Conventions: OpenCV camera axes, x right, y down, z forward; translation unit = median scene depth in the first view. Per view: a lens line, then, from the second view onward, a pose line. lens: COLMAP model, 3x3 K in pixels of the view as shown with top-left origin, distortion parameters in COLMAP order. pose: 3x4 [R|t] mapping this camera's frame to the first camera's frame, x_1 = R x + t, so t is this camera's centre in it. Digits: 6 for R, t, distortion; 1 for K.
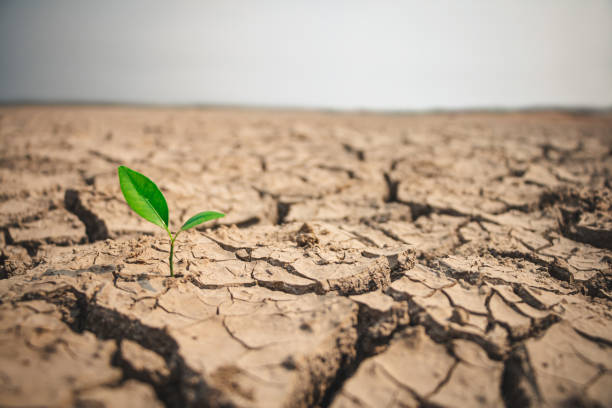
lens RADIAL K [[480.0, 0, 306.0], [0, 480.0, 204.0], [0, 0, 1]] dist [-0.099005, 0.008759]
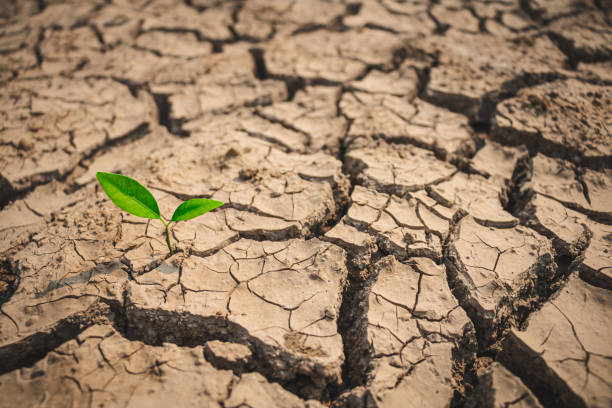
lens RADIAL K [[480.0, 0, 306.0], [0, 480.0, 204.0], [0, 0, 1]] dist [-0.099005, 0.008759]
pose [[0.917766, -0.247946, 0.310208, -0.322034], [0.111810, 0.910872, 0.397253, -0.384061], [-0.381057, -0.329901, 0.863690, -0.067410]]
